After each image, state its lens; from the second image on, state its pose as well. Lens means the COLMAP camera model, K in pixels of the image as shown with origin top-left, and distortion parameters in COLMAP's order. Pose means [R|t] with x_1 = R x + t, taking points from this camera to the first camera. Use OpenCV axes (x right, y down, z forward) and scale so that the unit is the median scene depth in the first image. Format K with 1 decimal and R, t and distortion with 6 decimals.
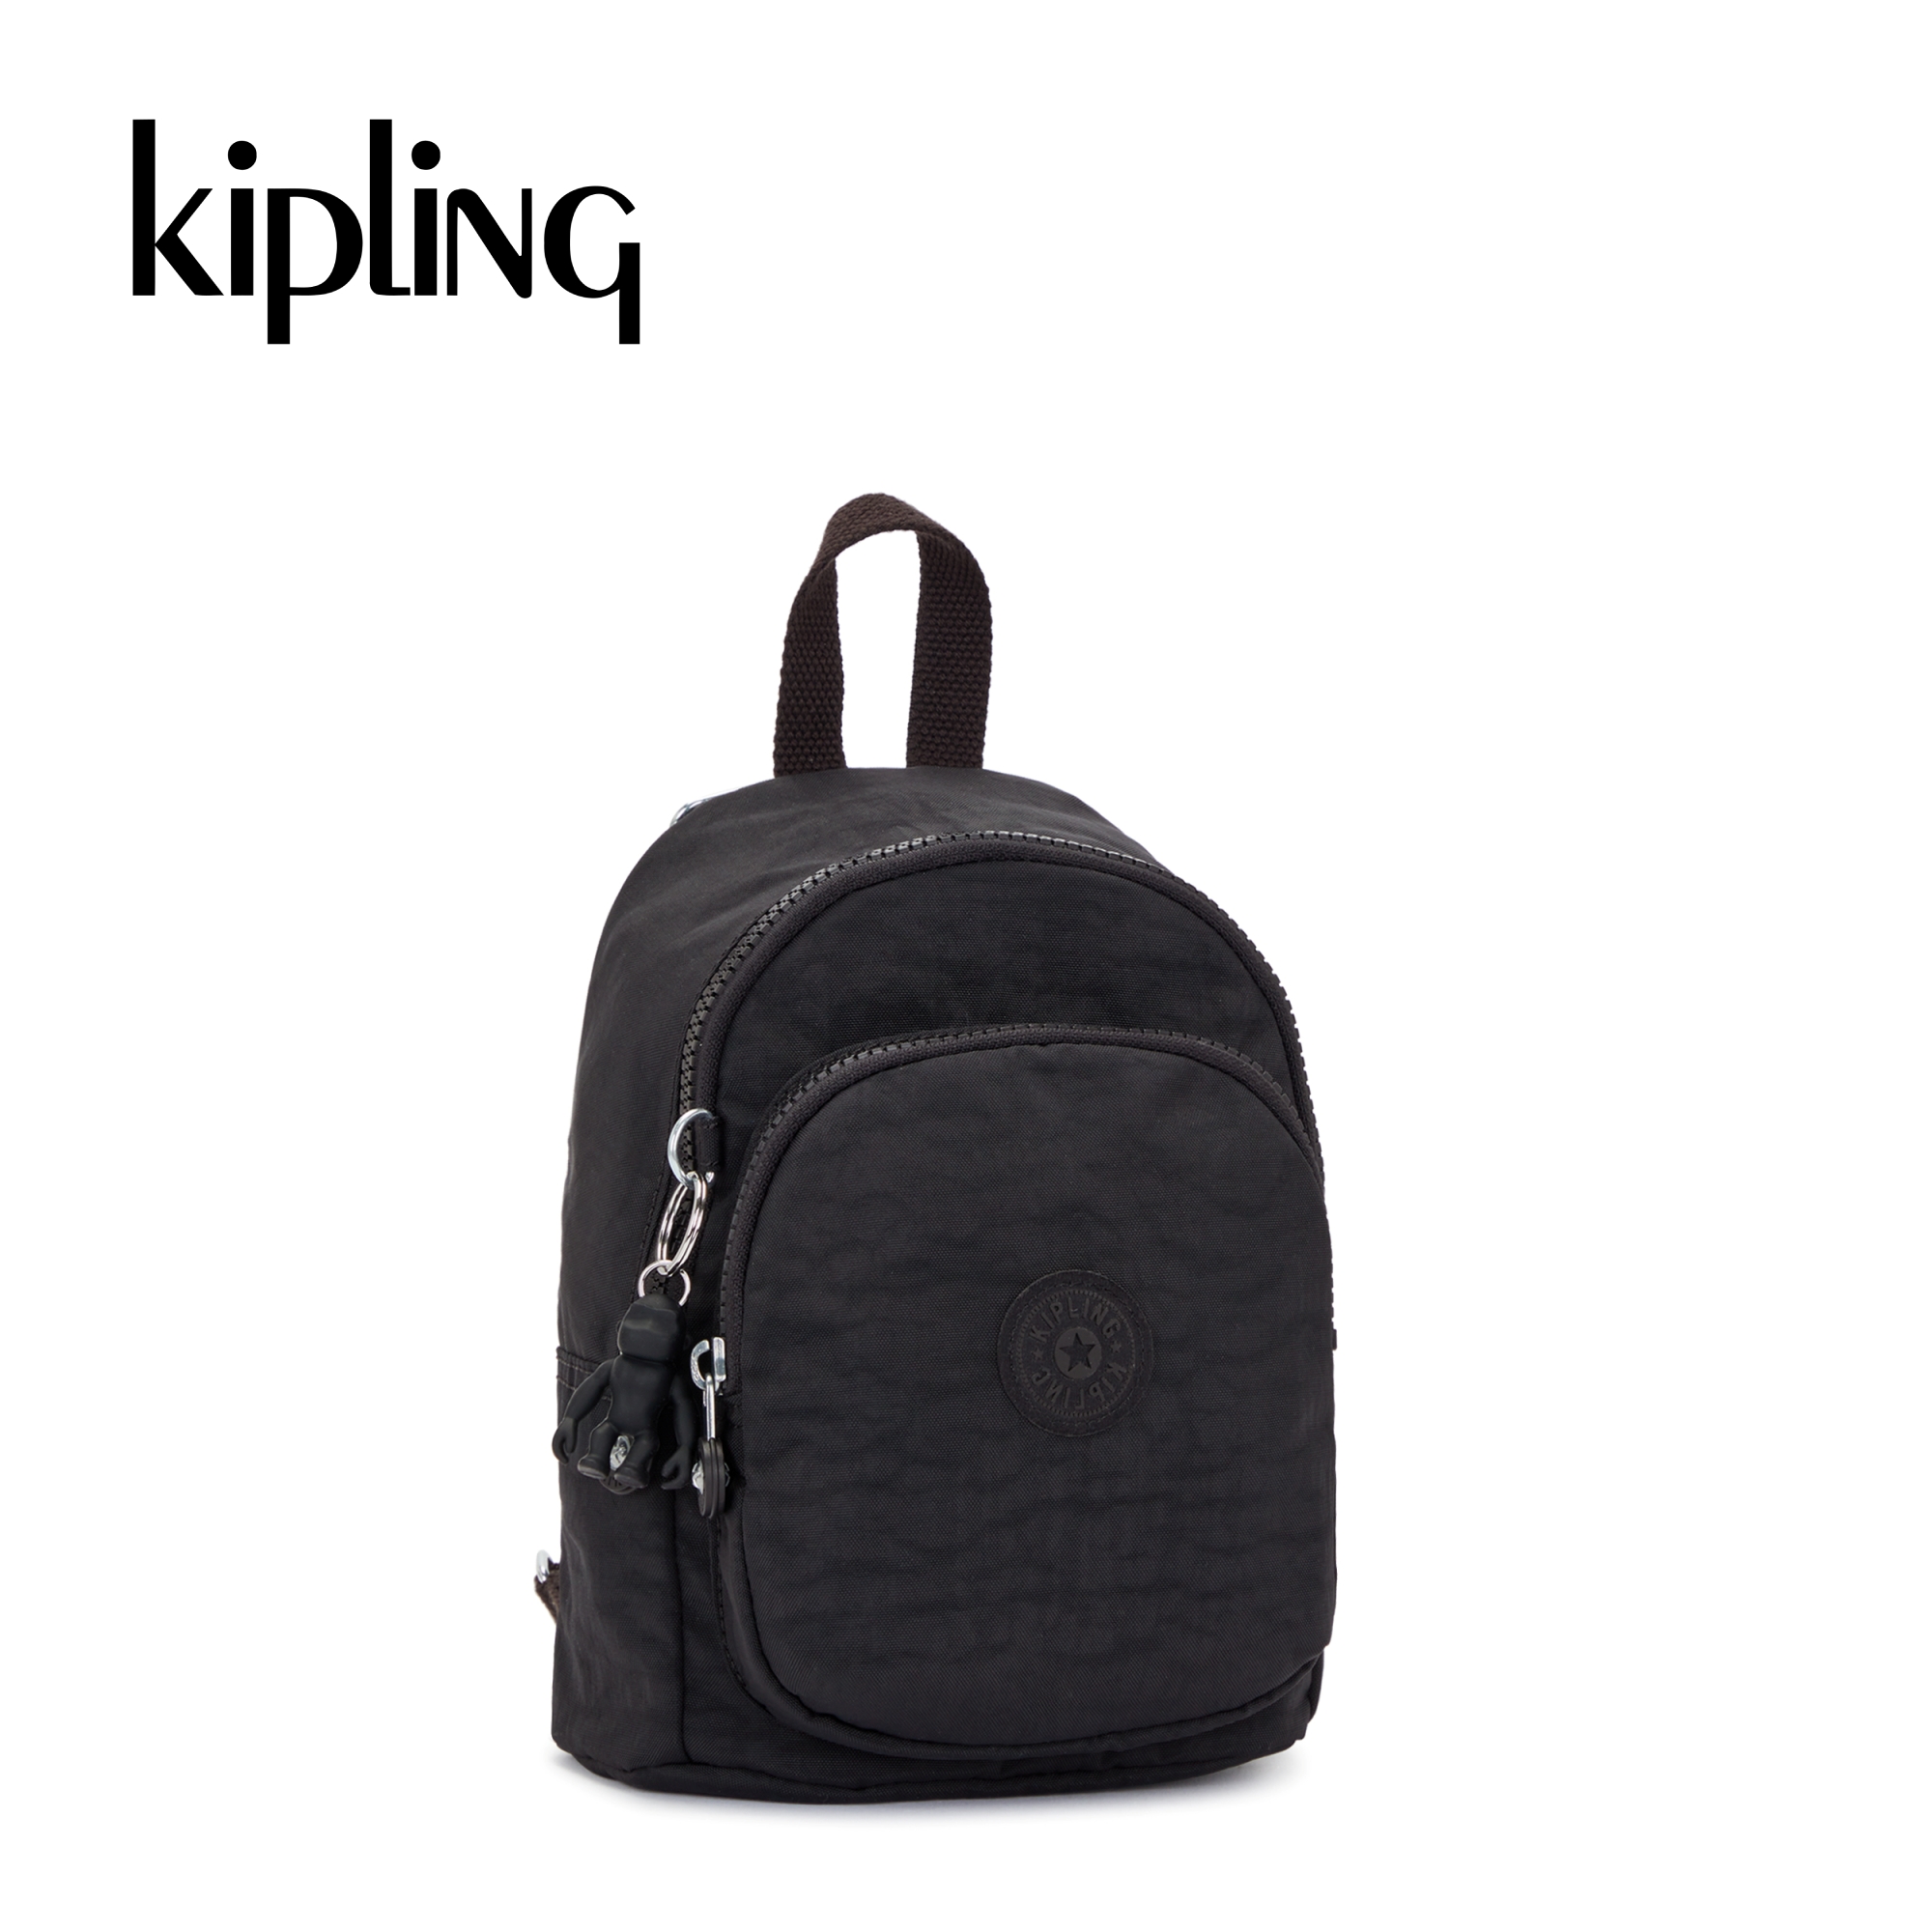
lens RADIAL K [[6554.7, 0, 966.0], [0, 6554.7, 966.0], [0, 0, 1]] dist [0.005988, 0.340809]
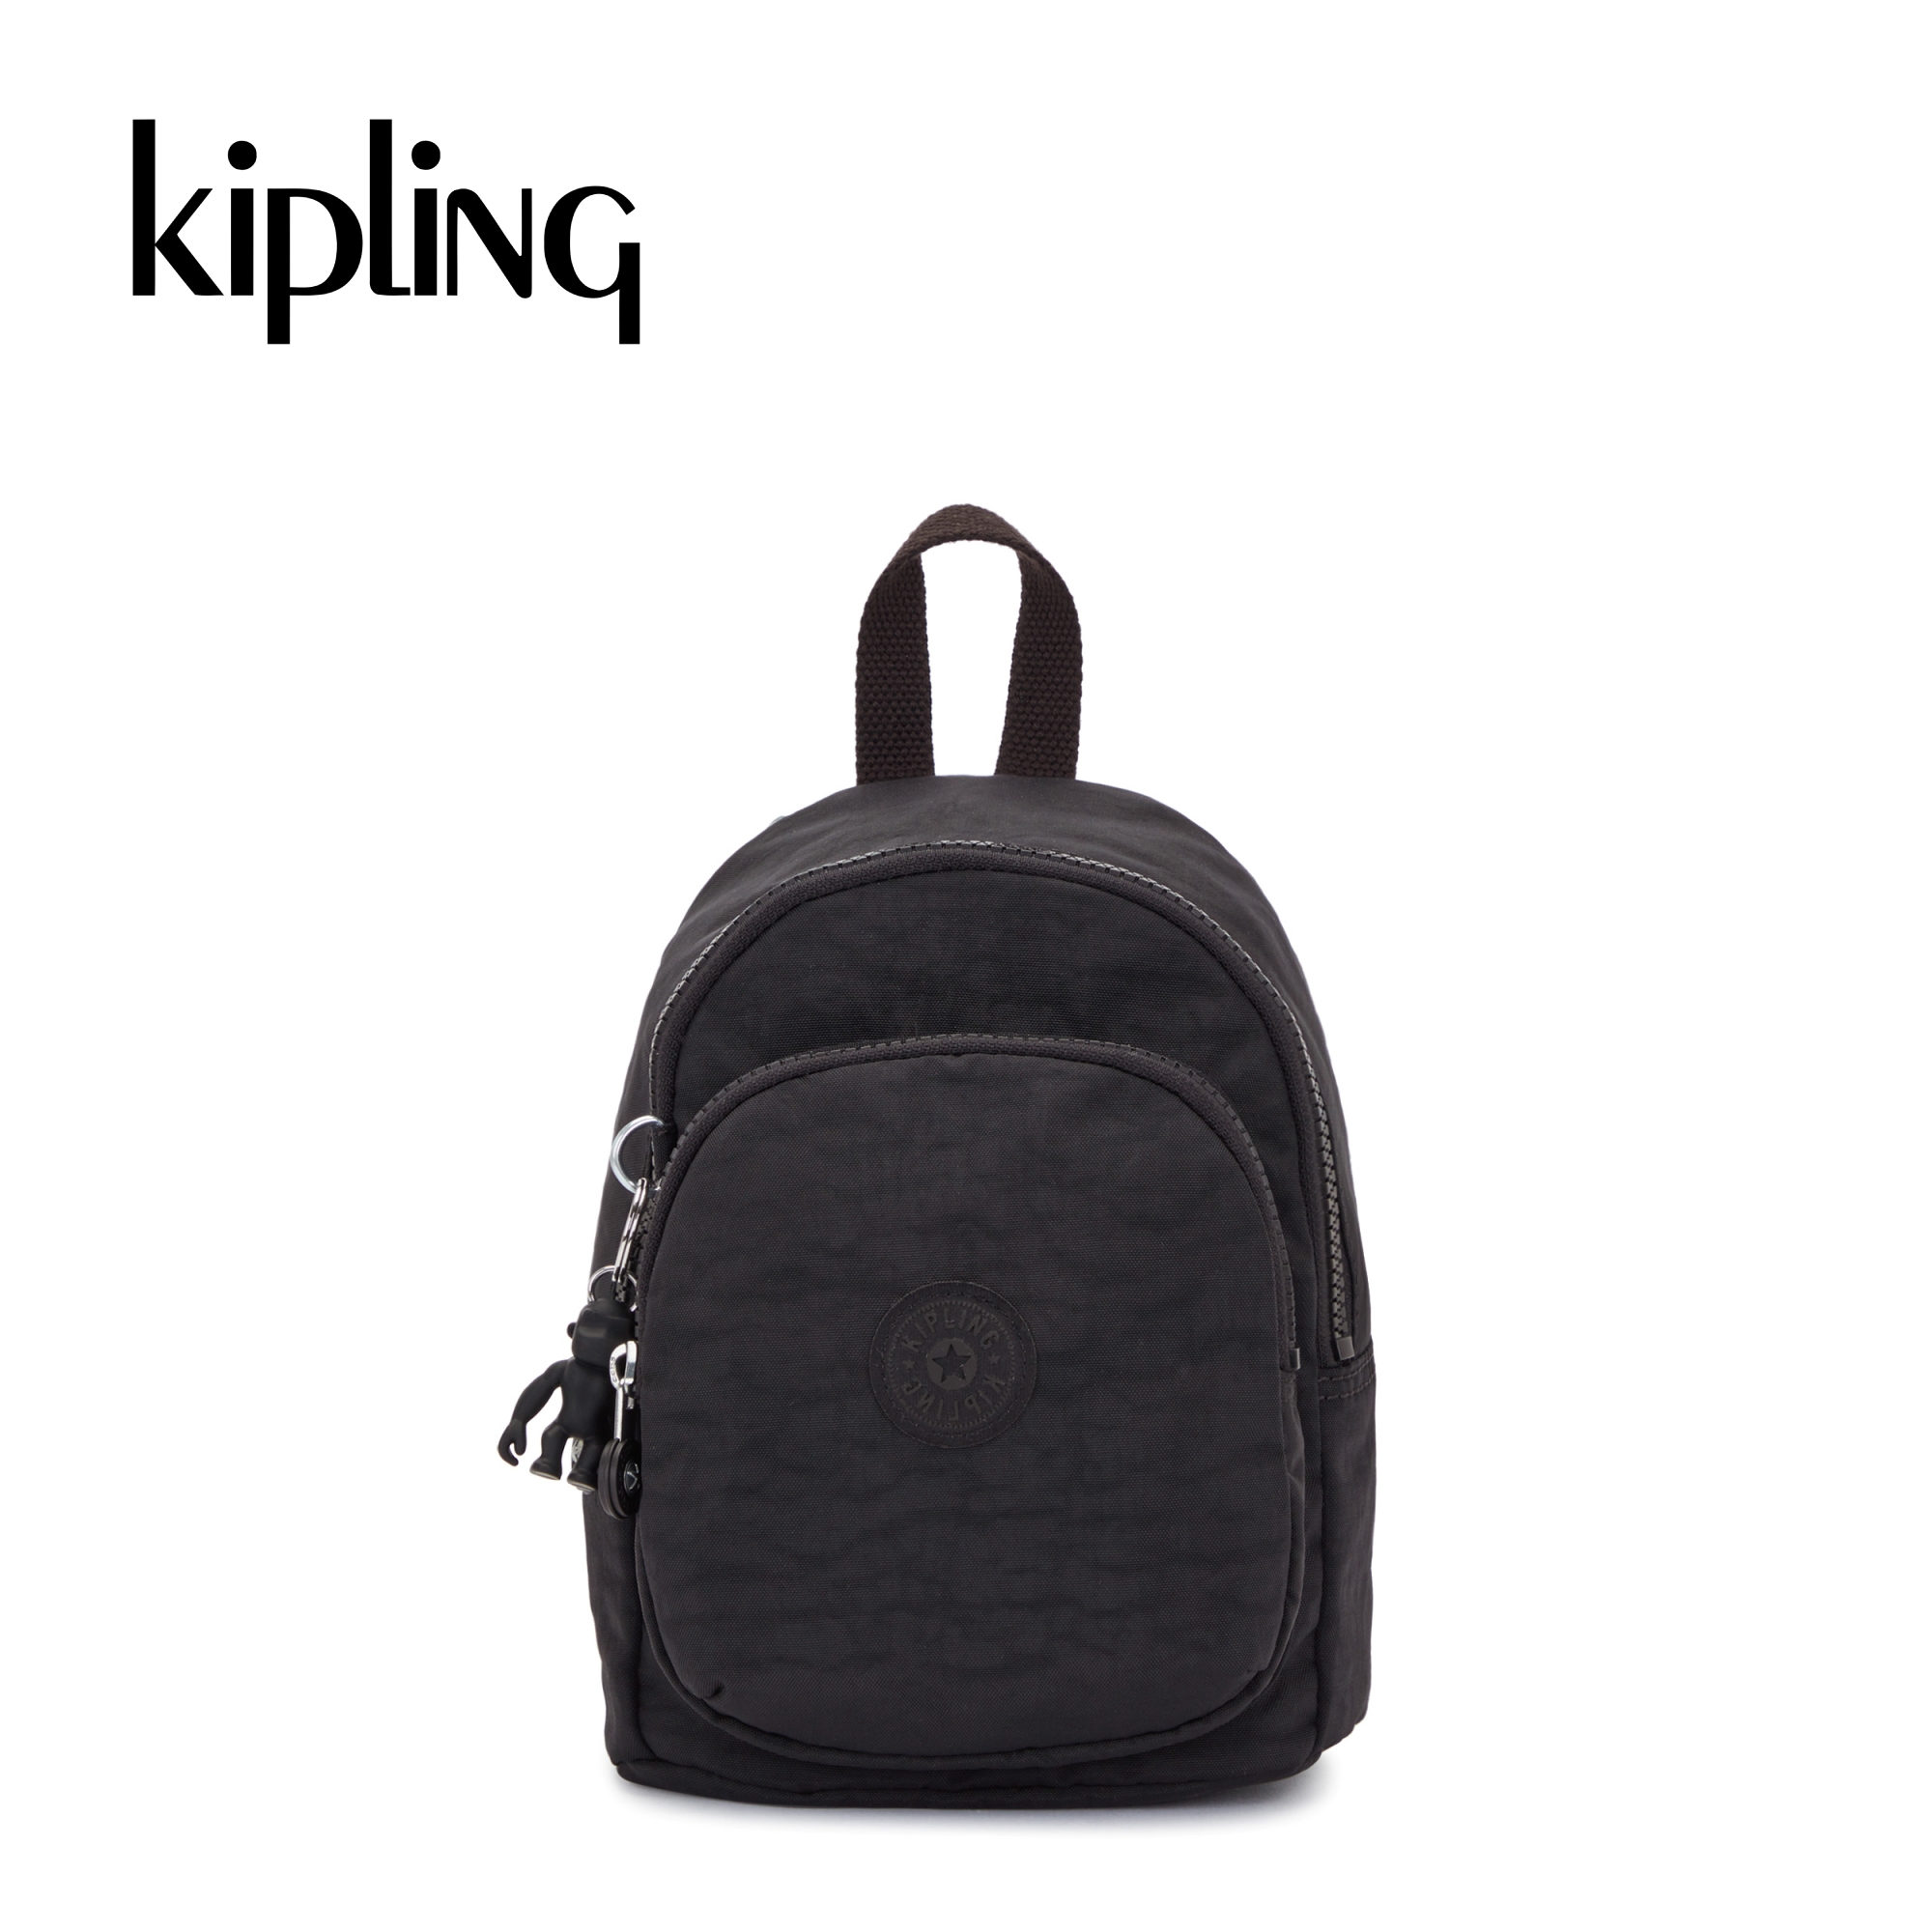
lens RADIAL K [[6554.7, 0, 966.0], [0, 6554.7, 966.0], [0, 0, 1]] dist [0.005988, 0.340809]
pose [[0.920653, -0.001485, -0.390380, 0.402733], [0.000863, 0.999998, -0.001767, 0.000289], [0.390382, 0.001290, 0.920652, 0.082681]]
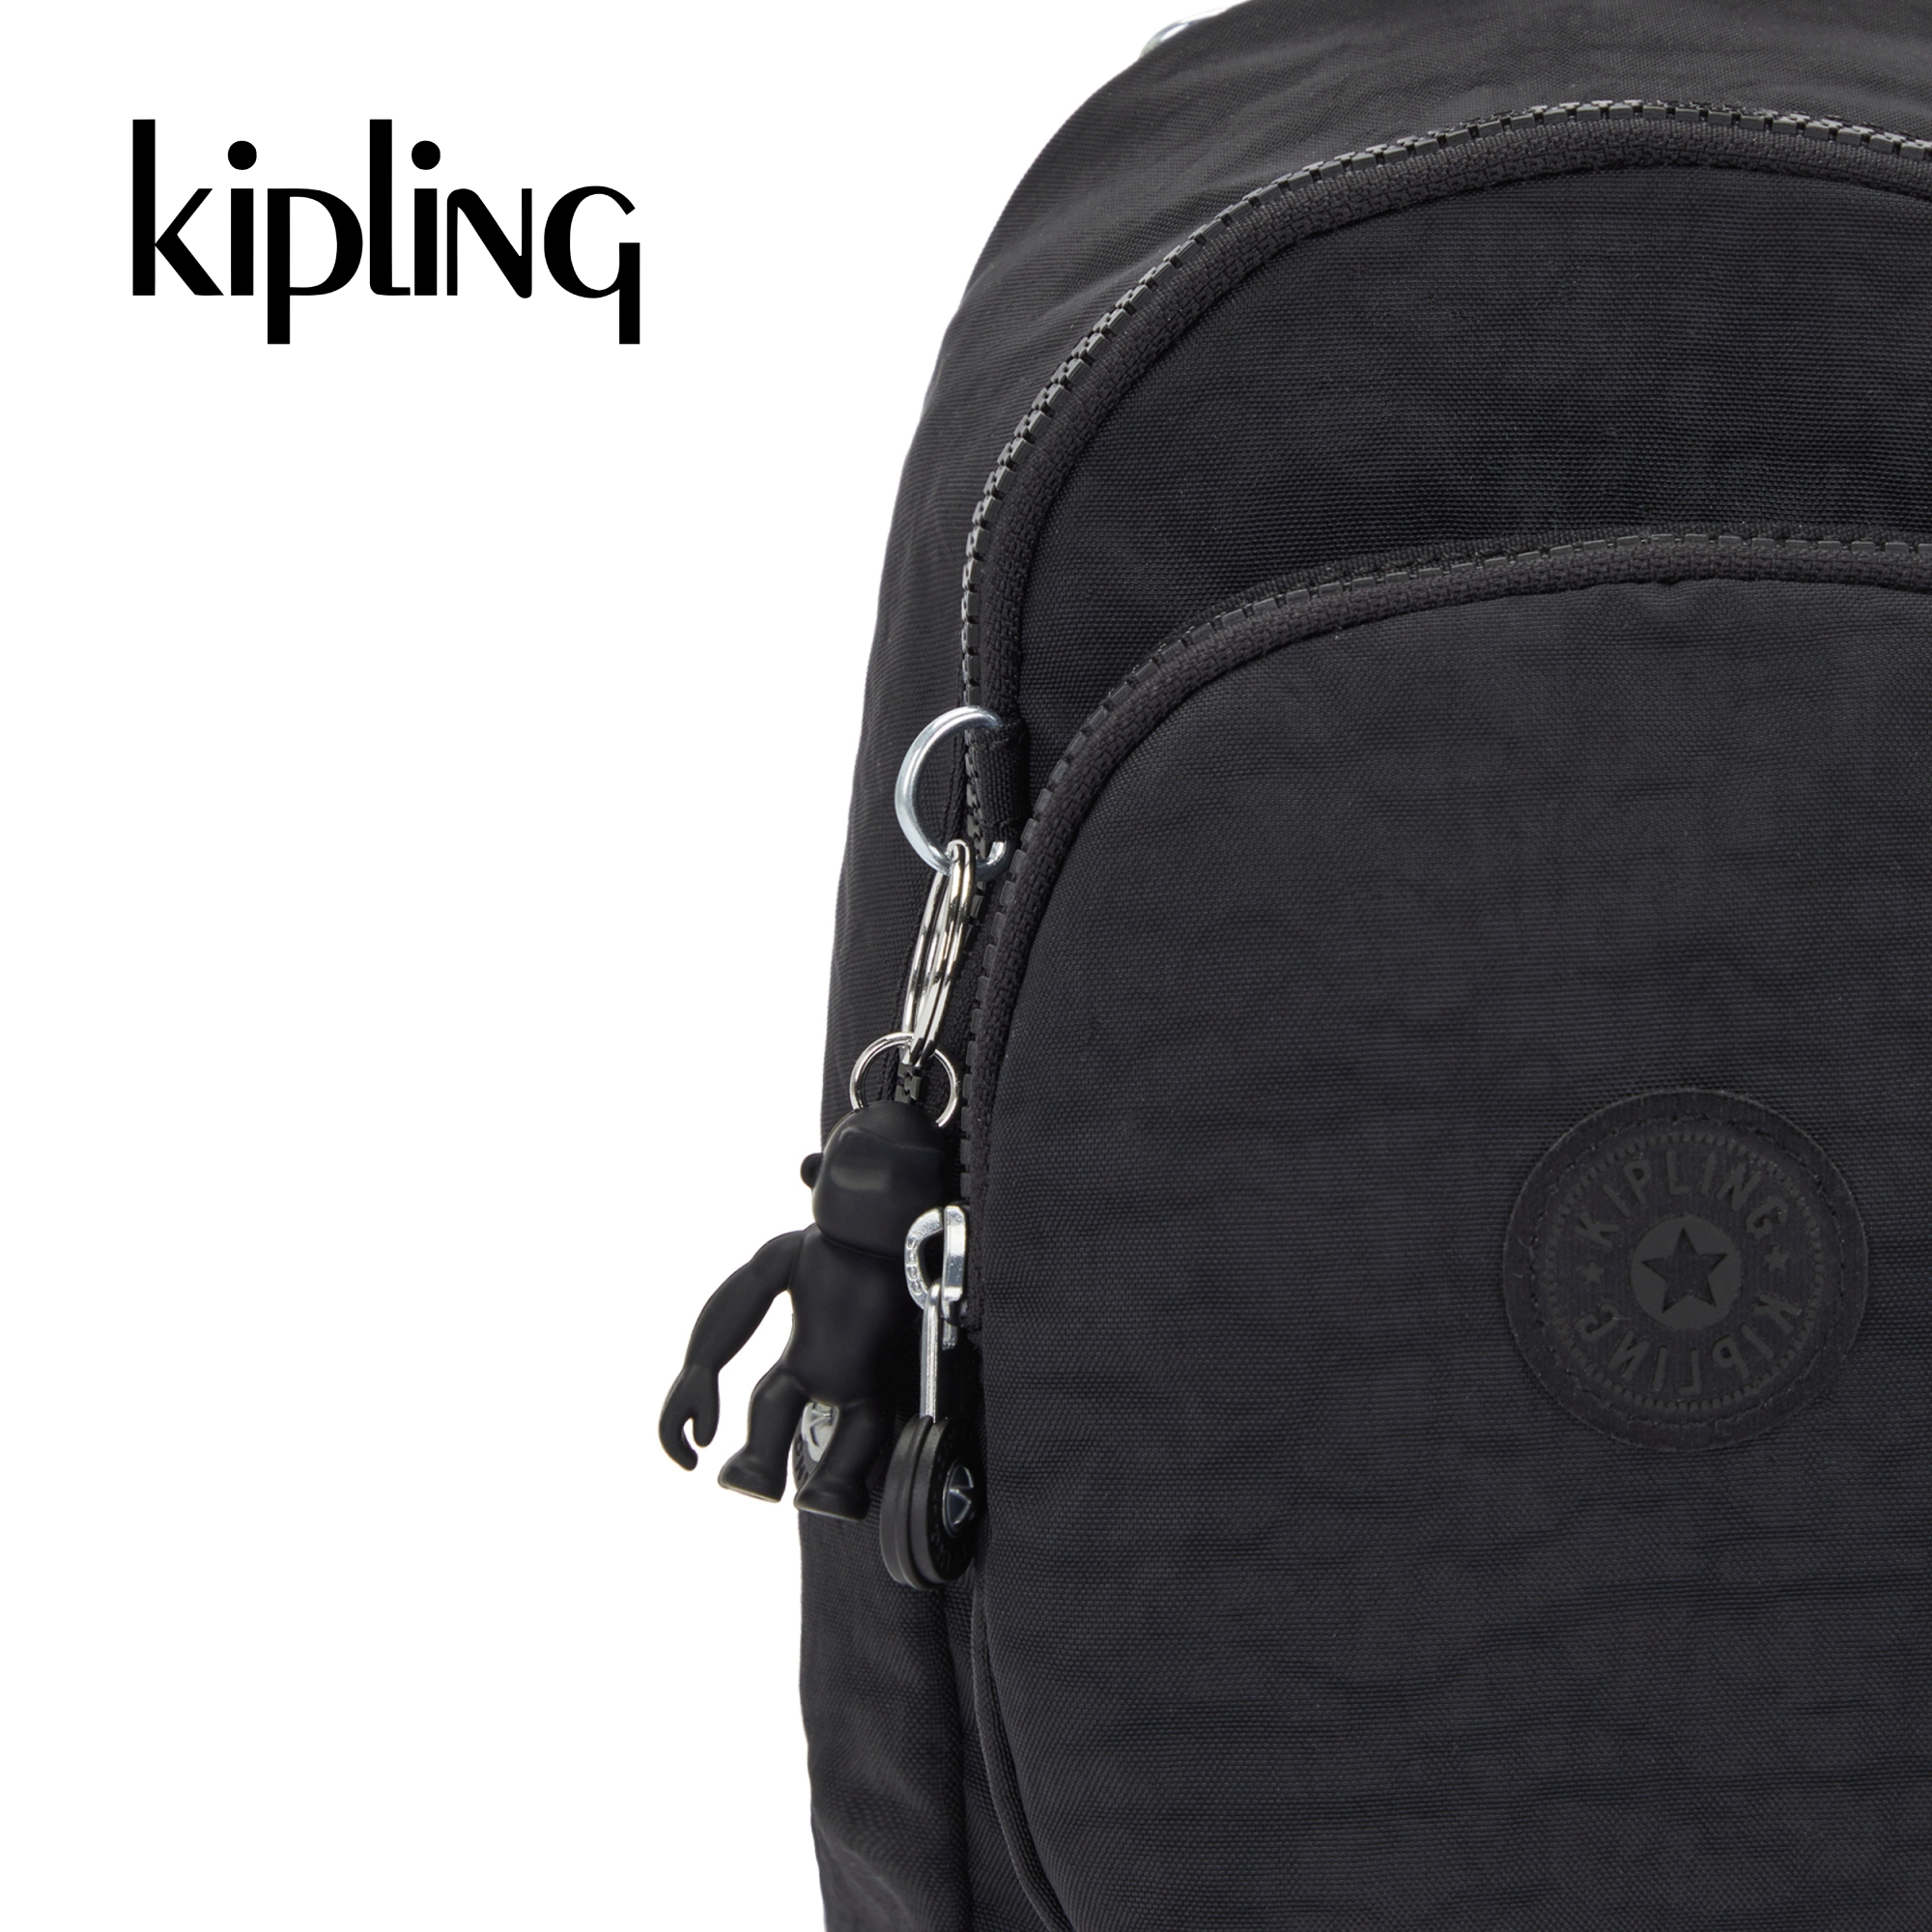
lens RADIAL K [[8569.3, 0, 966.0], [0, 8569.3, 966.0], [0, 0, 1]] dist [-0.018289, -4.320861]
pose [[0.934902, 0.028662, -0.353747, 0.177638], [0.013630, 0.993099, 0.116486, -0.031530], [0.354645, -0.113725, 0.928059, 0.427867]]
